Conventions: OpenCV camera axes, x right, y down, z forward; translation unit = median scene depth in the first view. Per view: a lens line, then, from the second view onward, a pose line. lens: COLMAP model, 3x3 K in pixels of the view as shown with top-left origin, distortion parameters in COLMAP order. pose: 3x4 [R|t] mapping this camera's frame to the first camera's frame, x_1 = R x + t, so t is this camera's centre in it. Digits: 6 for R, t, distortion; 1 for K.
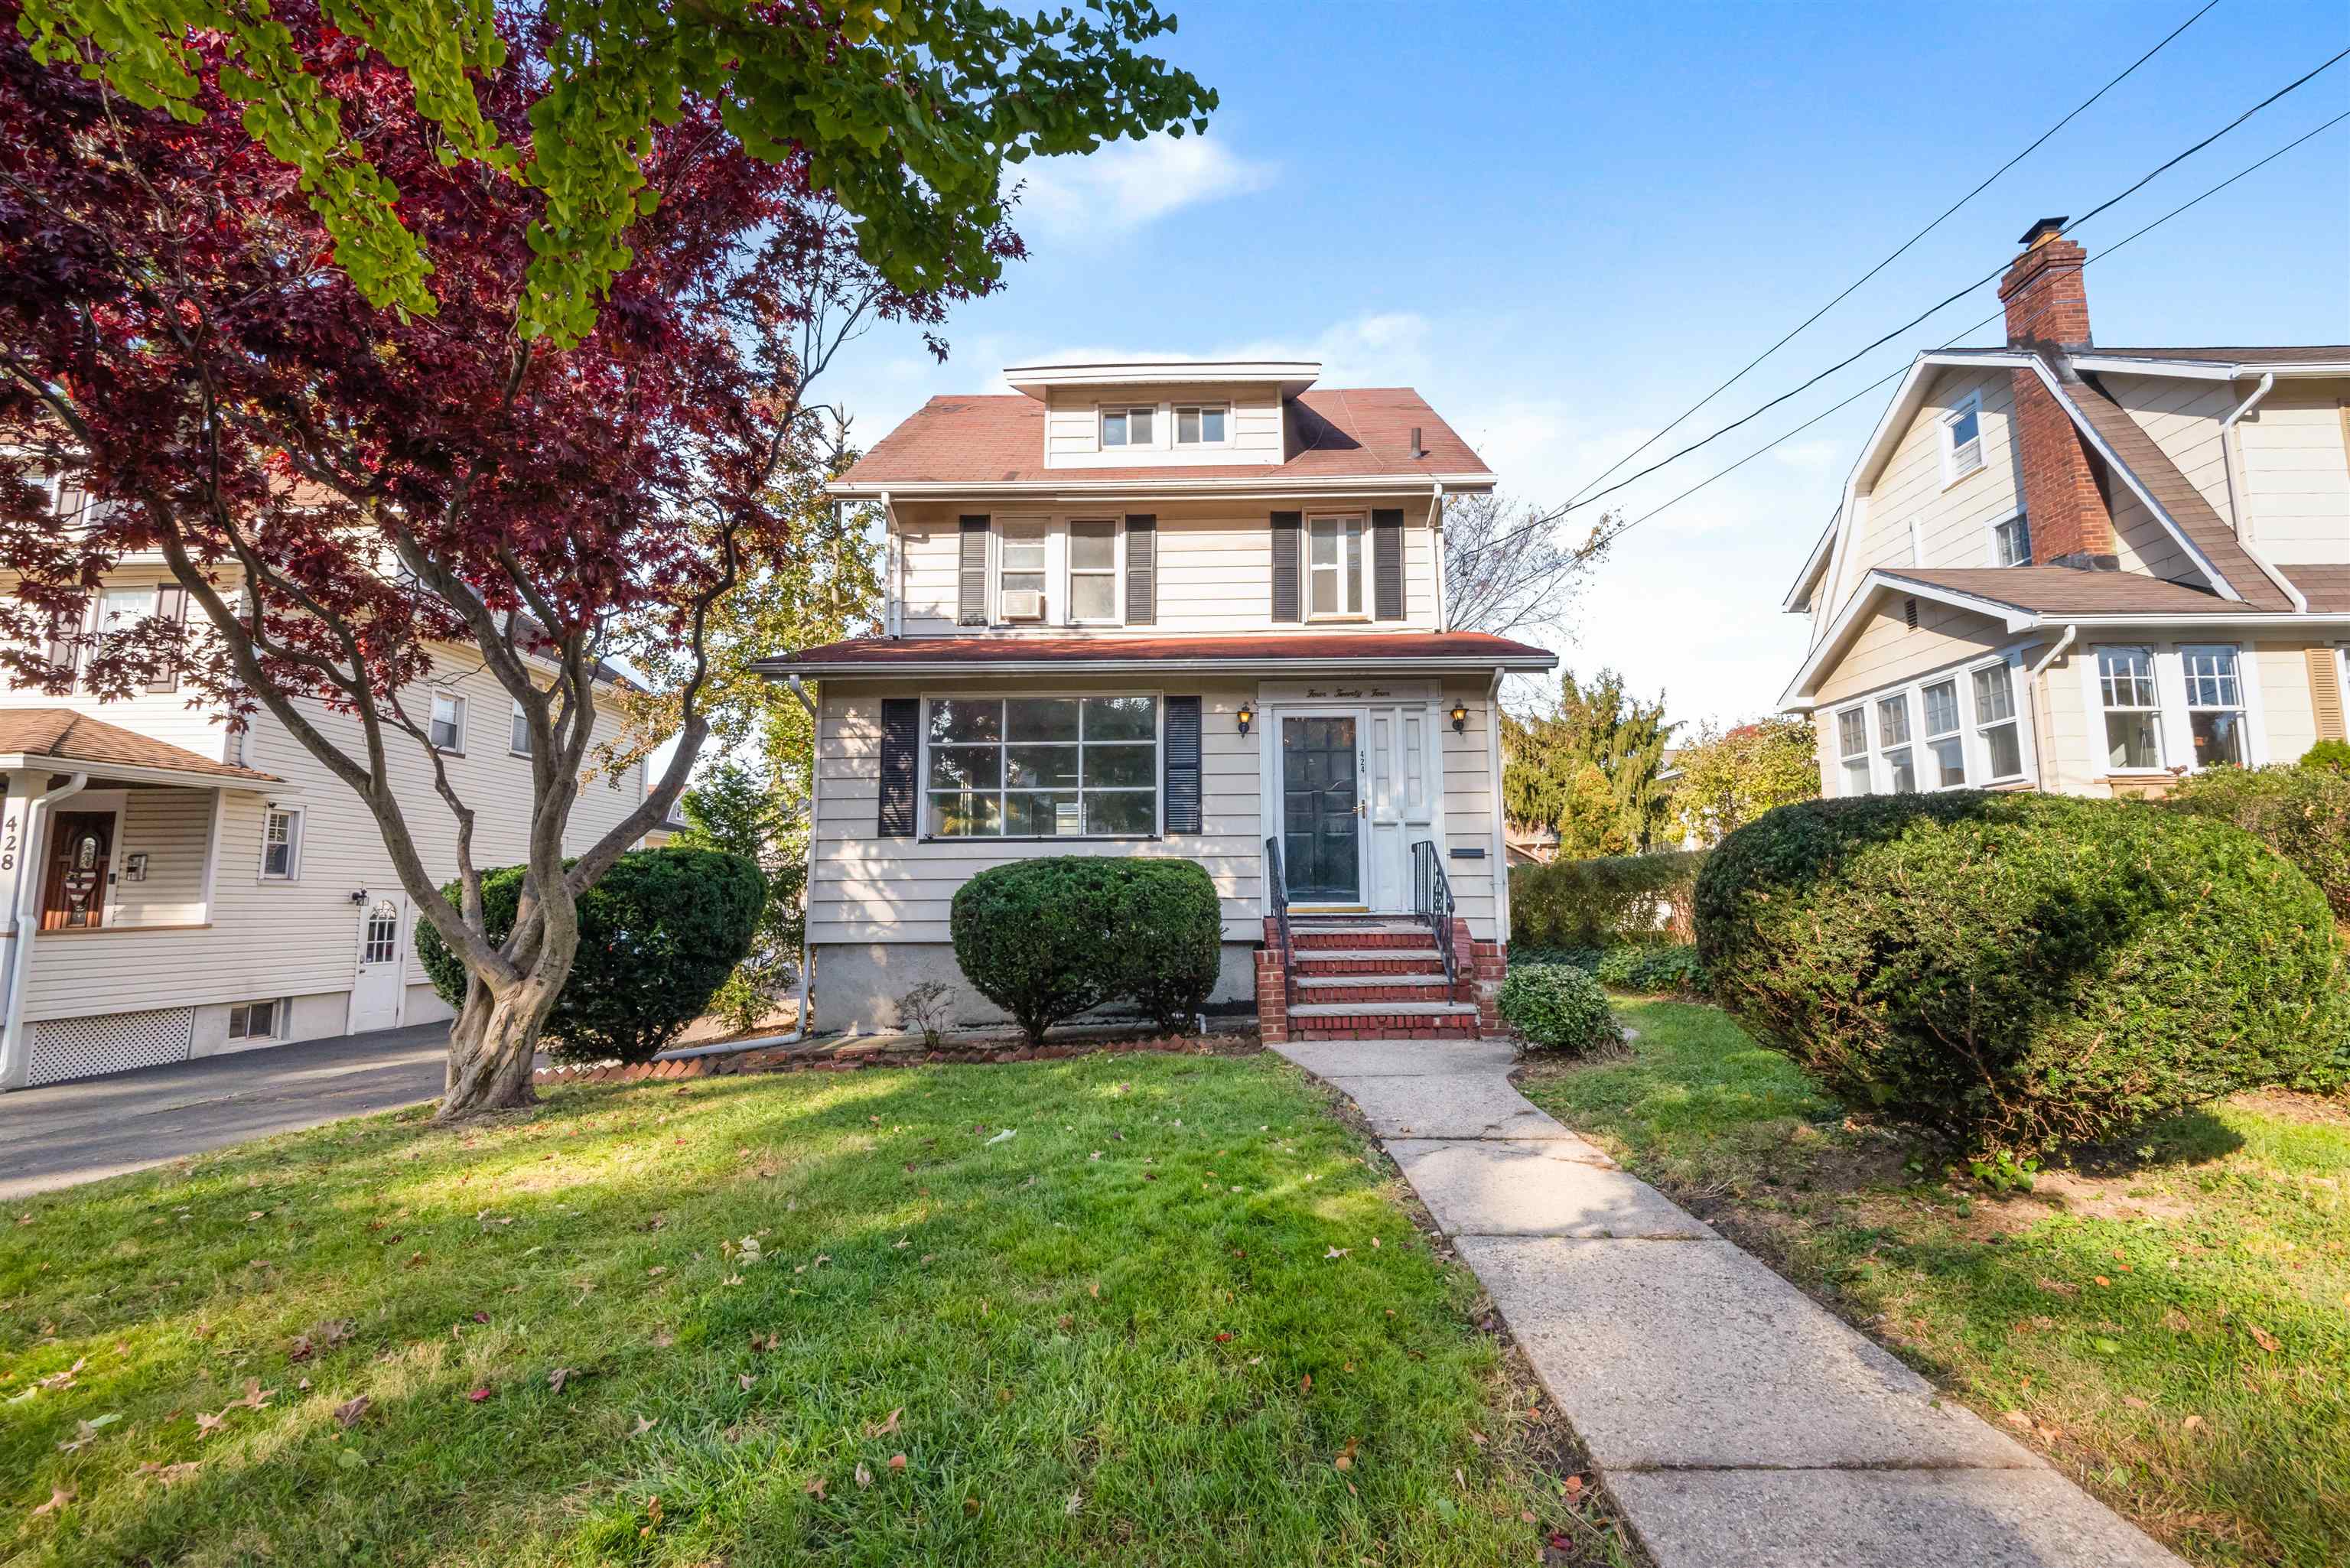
lens RADIAL K [[1048.0, 0, 1182.9], [0, 1048.0, 780.9], [0, 0, 1]] dist [0.035316, -0.024098]
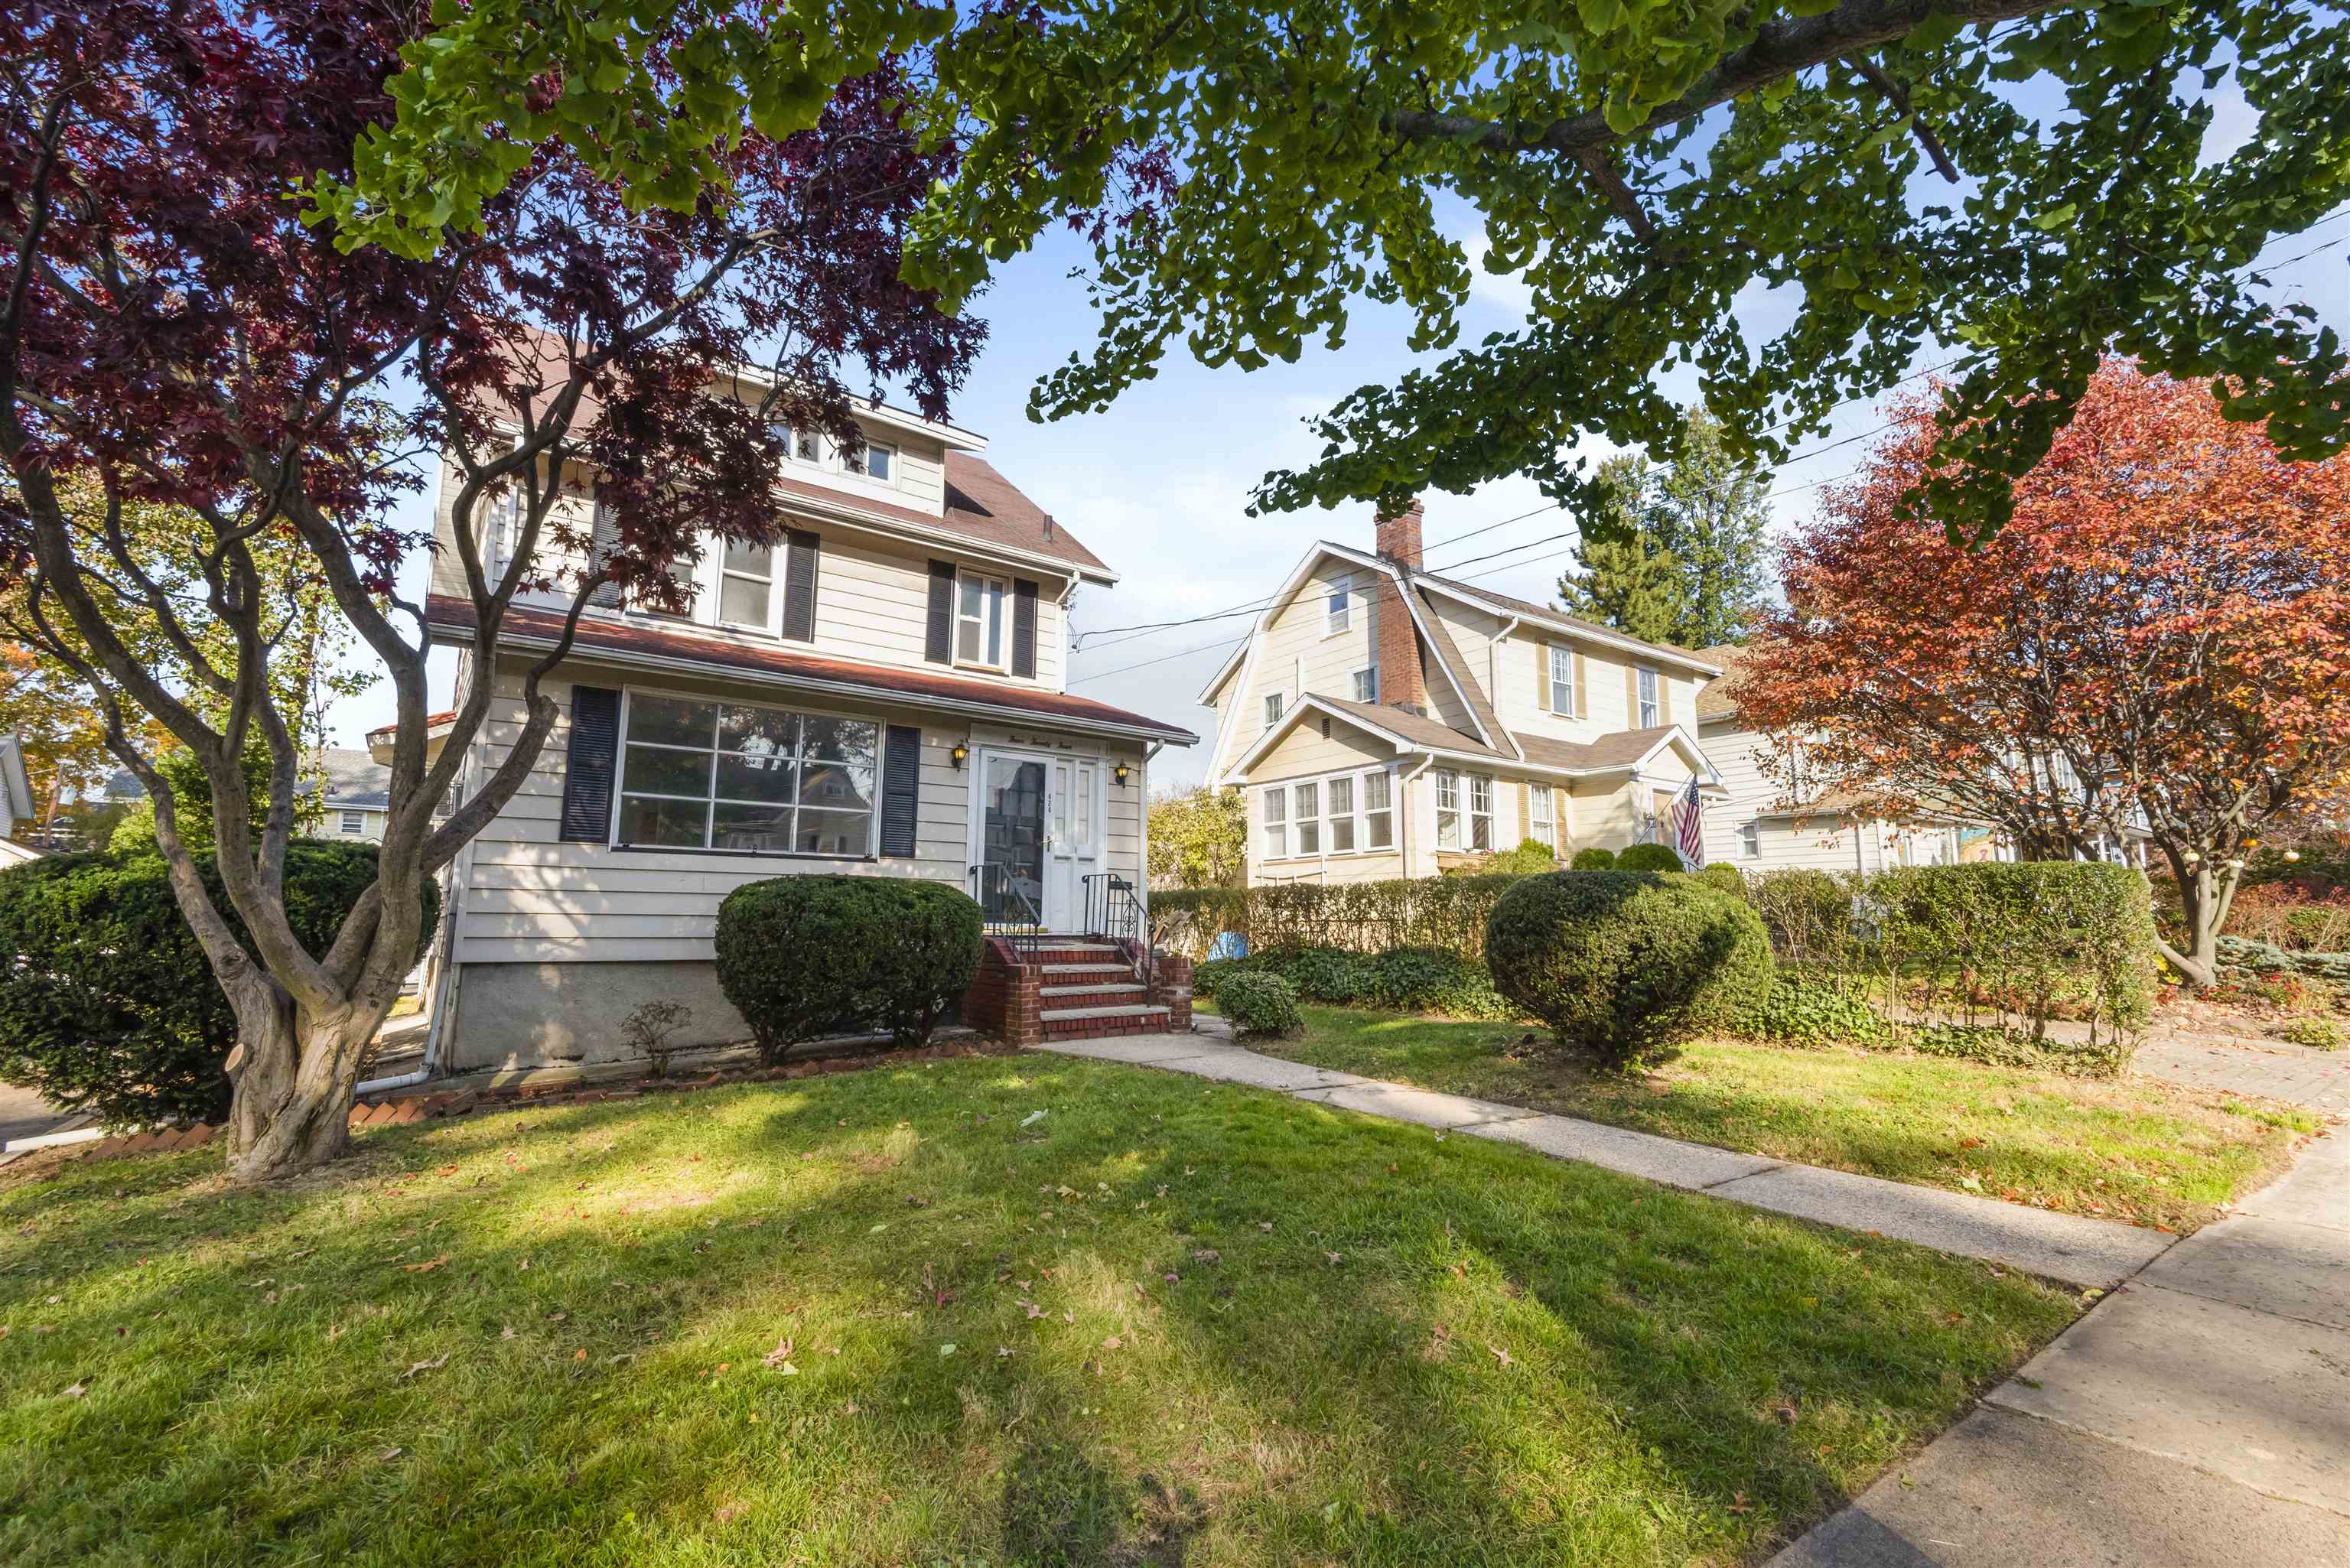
lens RADIAL K [[1048.0, 0, 1182.9], [0, 1048.0, 780.9], [0, 0, 1]] dist [0.035316, -0.024098]
pose [[0.794287, 0.098990, 0.599424, -0.338855], [-0.084177, 0.995052, -0.052784, 0.004982], [-0.601683, -0.008533, 0.798689, -0.015733]]
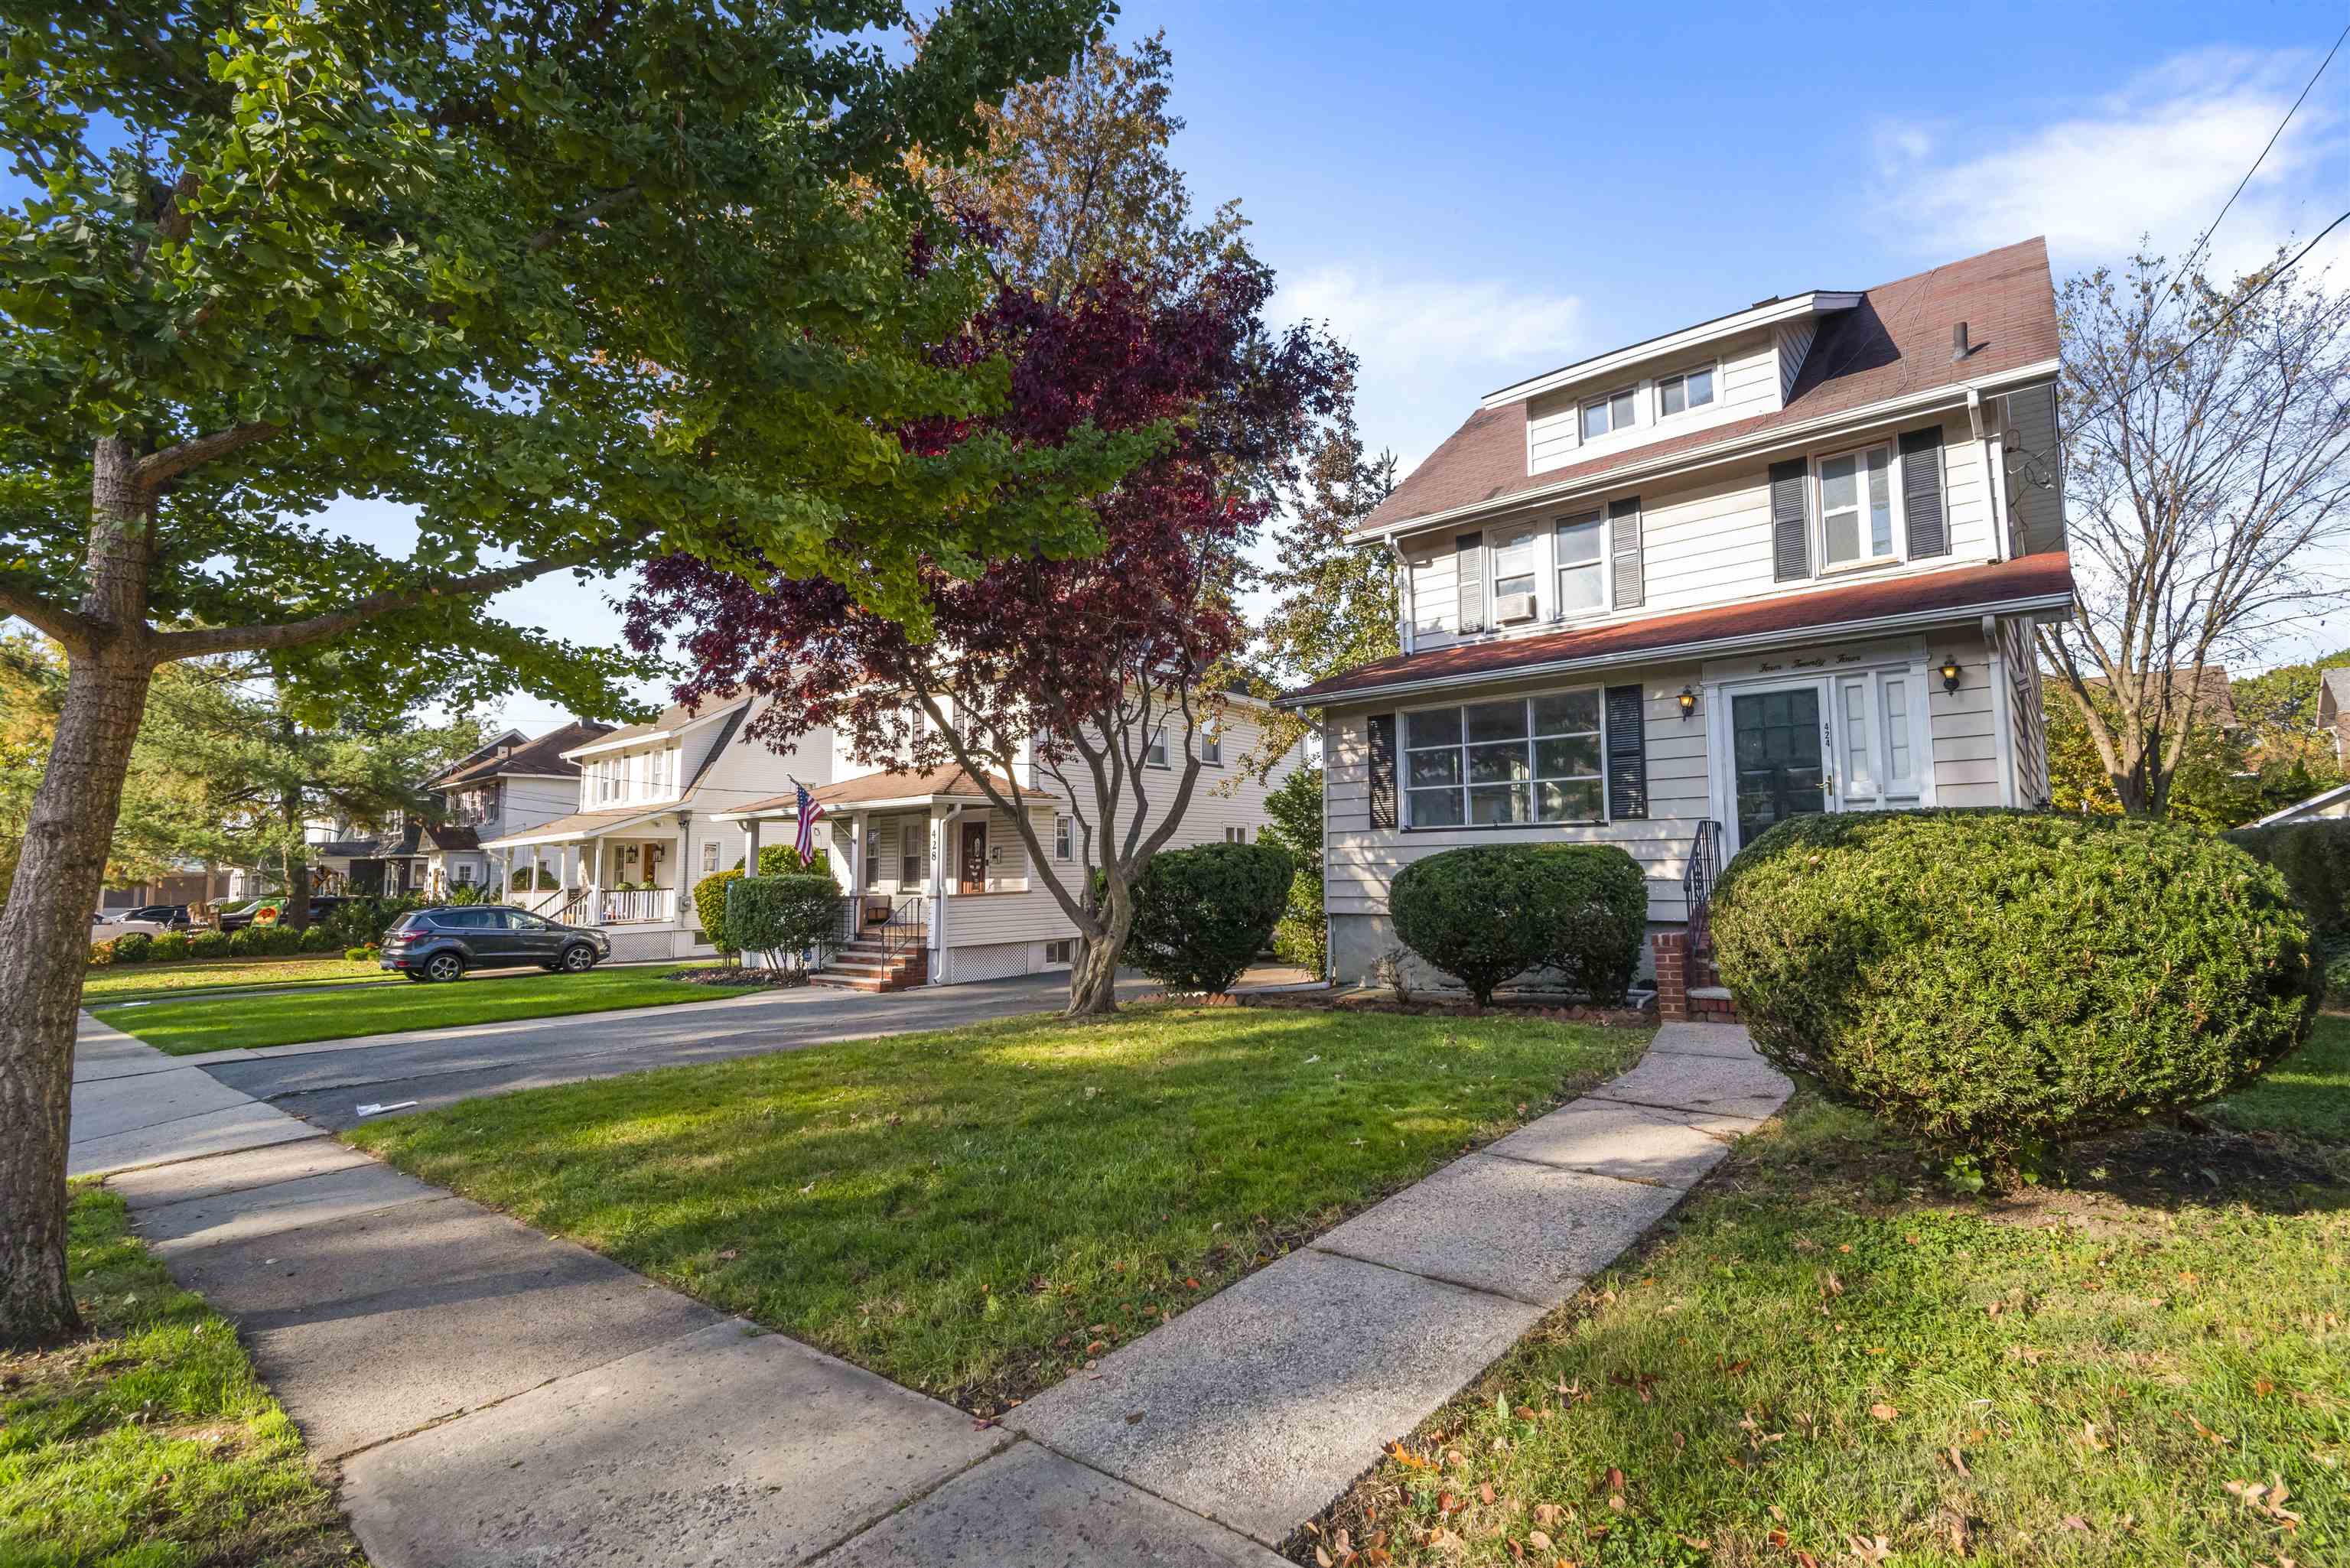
lens RADIAL K [[1049.7, 0, 1167.5], [0, 1049.7, 786.1], [0, 0, 1]] dist [0.000171, -0.000398]
pose [[0.769217, -0.053257, -0.636764, 0.257047], [0.079654, 0.996740, 0.012858, -0.026162], [0.634003, -0.060611, 0.770951, -0.078721]]
